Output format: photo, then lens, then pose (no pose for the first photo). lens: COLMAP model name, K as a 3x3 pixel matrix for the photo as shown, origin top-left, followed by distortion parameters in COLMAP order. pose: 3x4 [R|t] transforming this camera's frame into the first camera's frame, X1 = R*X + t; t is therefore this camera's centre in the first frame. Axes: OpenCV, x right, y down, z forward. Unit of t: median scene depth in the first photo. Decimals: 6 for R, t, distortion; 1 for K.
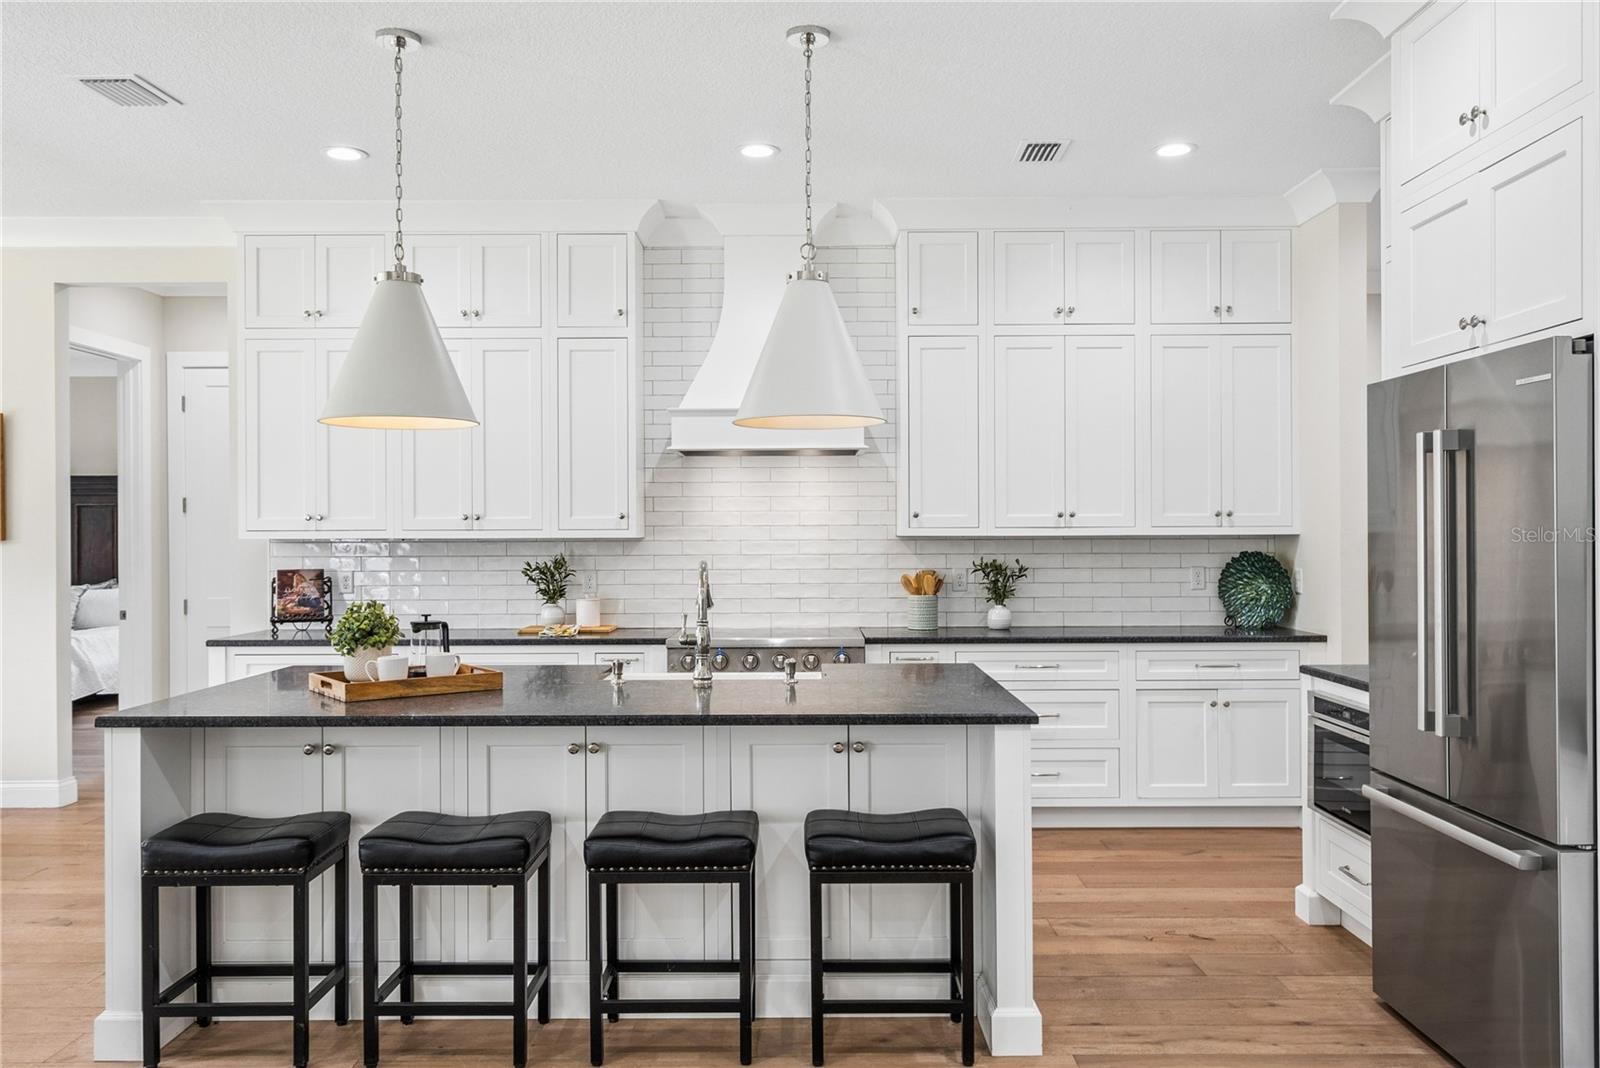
lens RADIAL K [[1213.1, 0, 794.0], [0, 1213.1, 534.1], [0, 0, 1]] dist [0.009182, -0.008753]
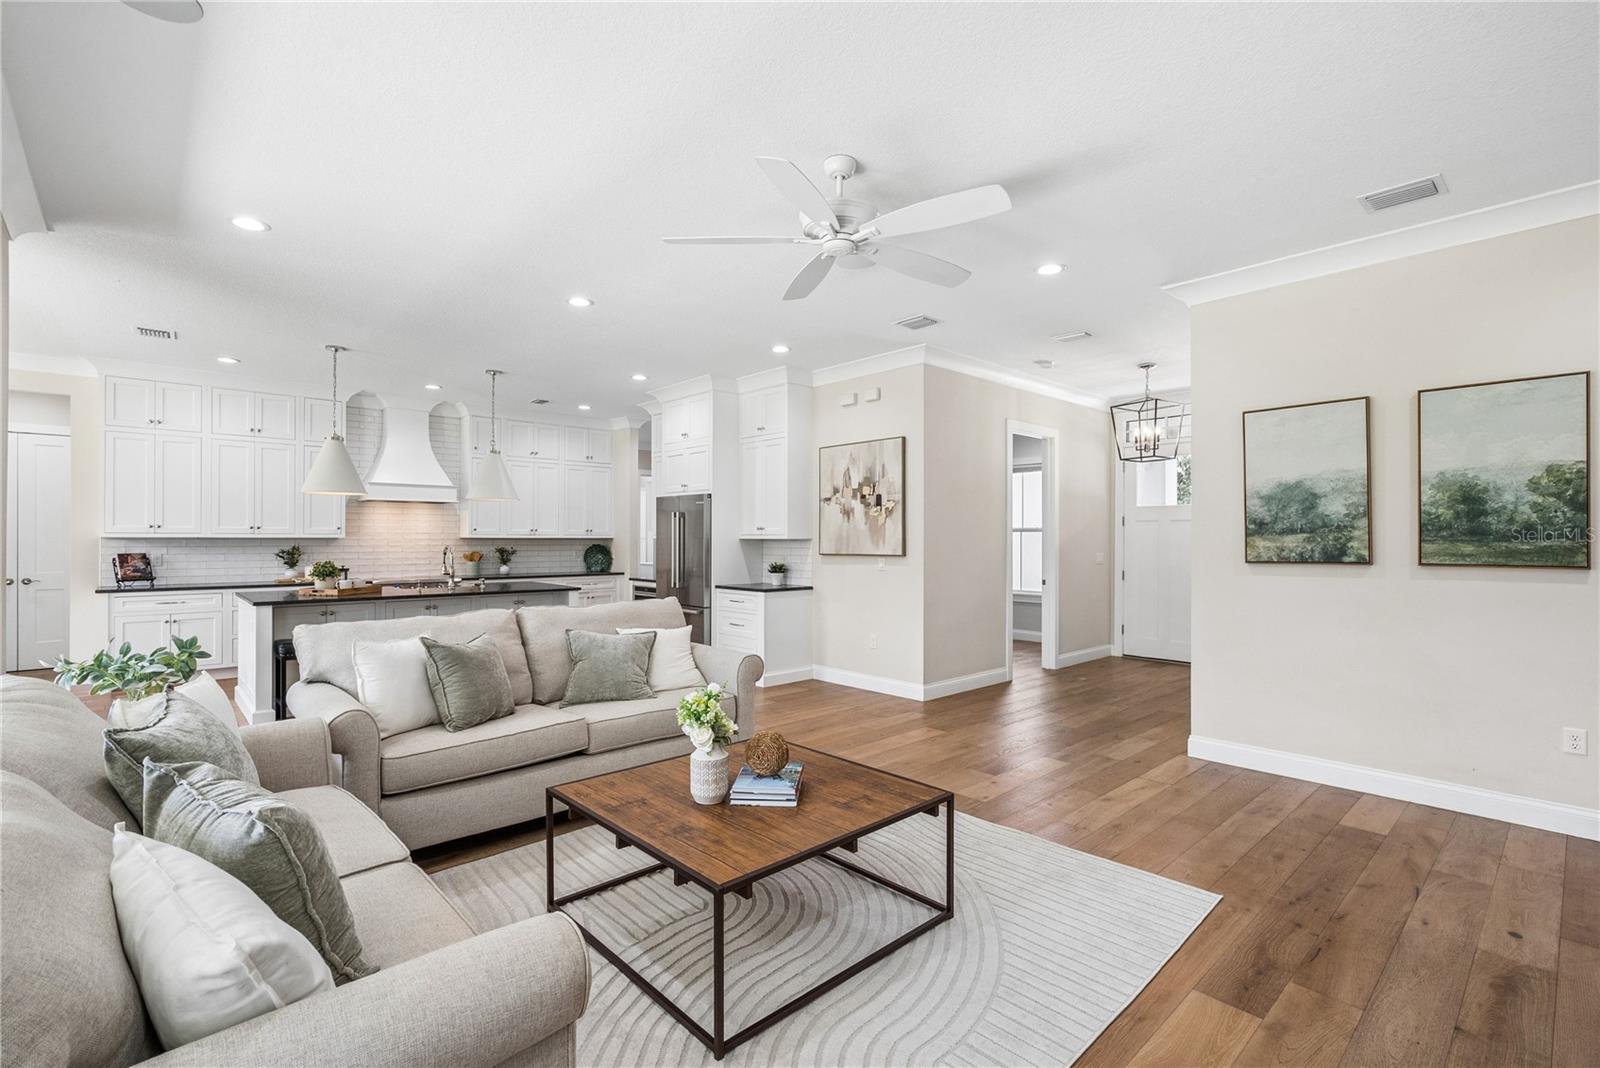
lens RADIAL K [[731.6, 0, 805.3], [0, 731.6, 535.6], [0, 0, 1]] dist [-0.007546, 0.004468]
pose [[0.728572, 0.008588, 0.684915, -0.427441], [-0.005467, 0.999962, -0.006723, 0.003469], [-0.684947, 0.001153, 0.728592, -0.555479]]
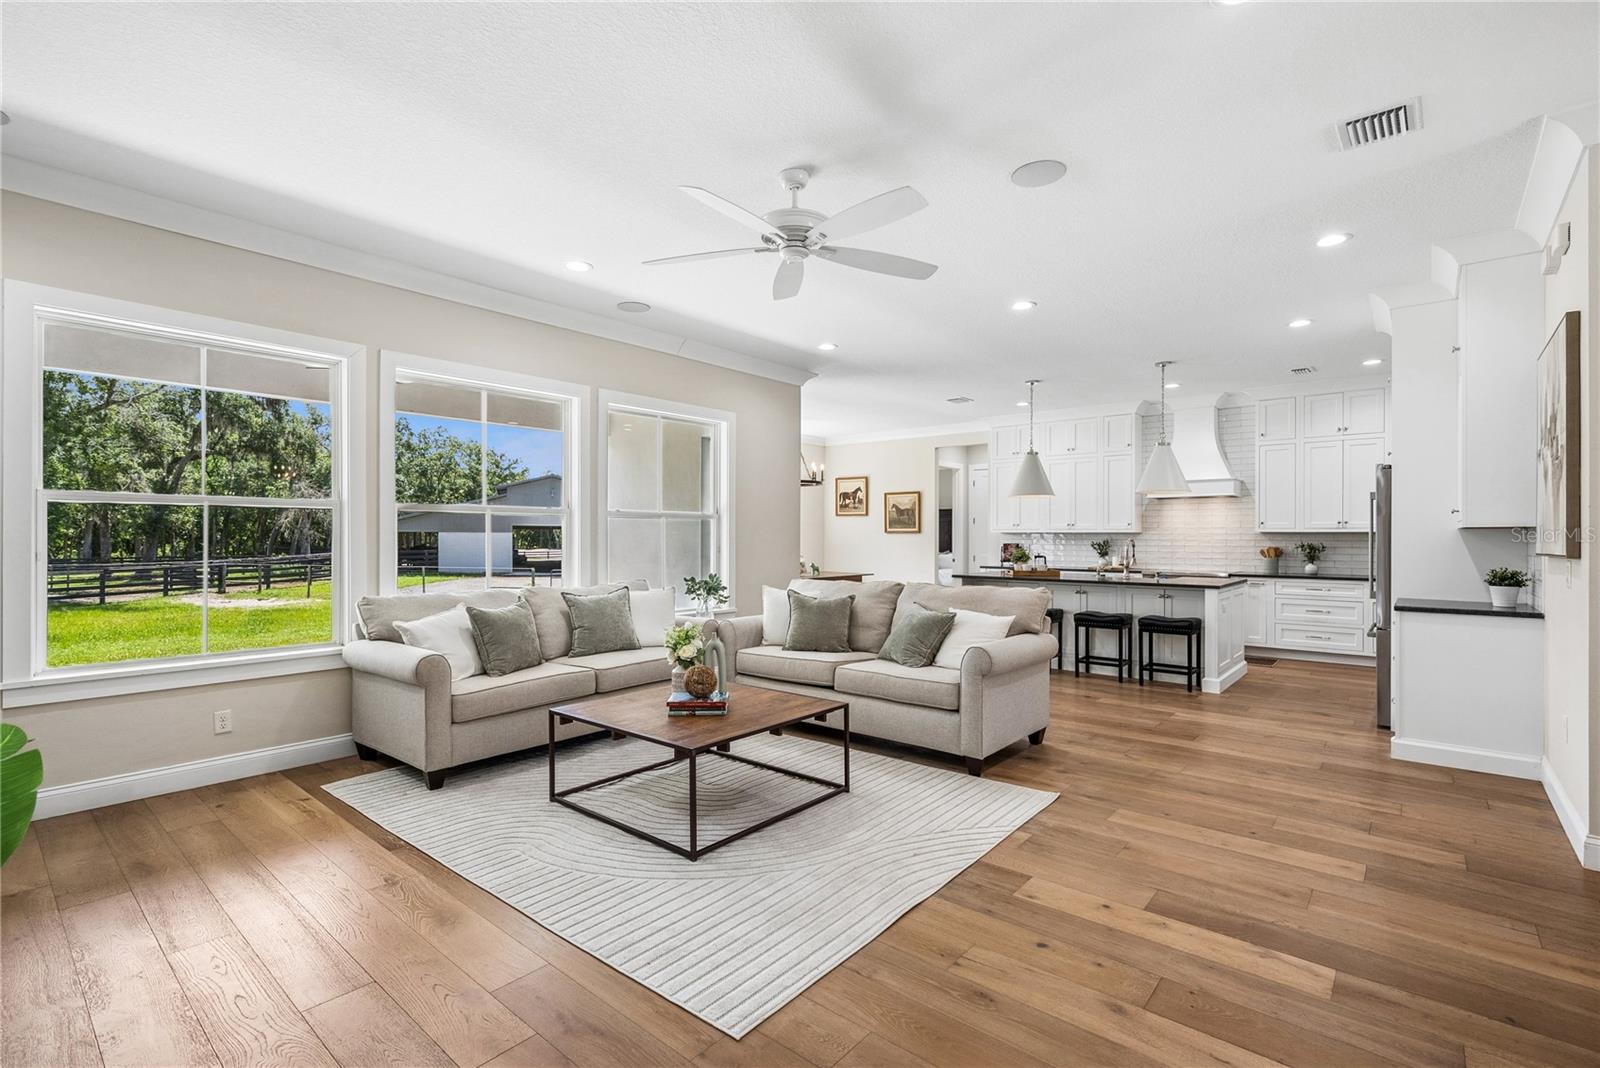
lens RADIAL K [[731.6, 0, 798.8], [0, 731.6, 534.2], [0, 0, 1]] dist [-0.007546, 0.004468]
pose [[0.762347, 0.004267, -0.647155, 0.321386], [-0.006271, 0.999980, -0.000794, 0.012465], [0.647138, 0.004663, 0.762358, -0.622736]]
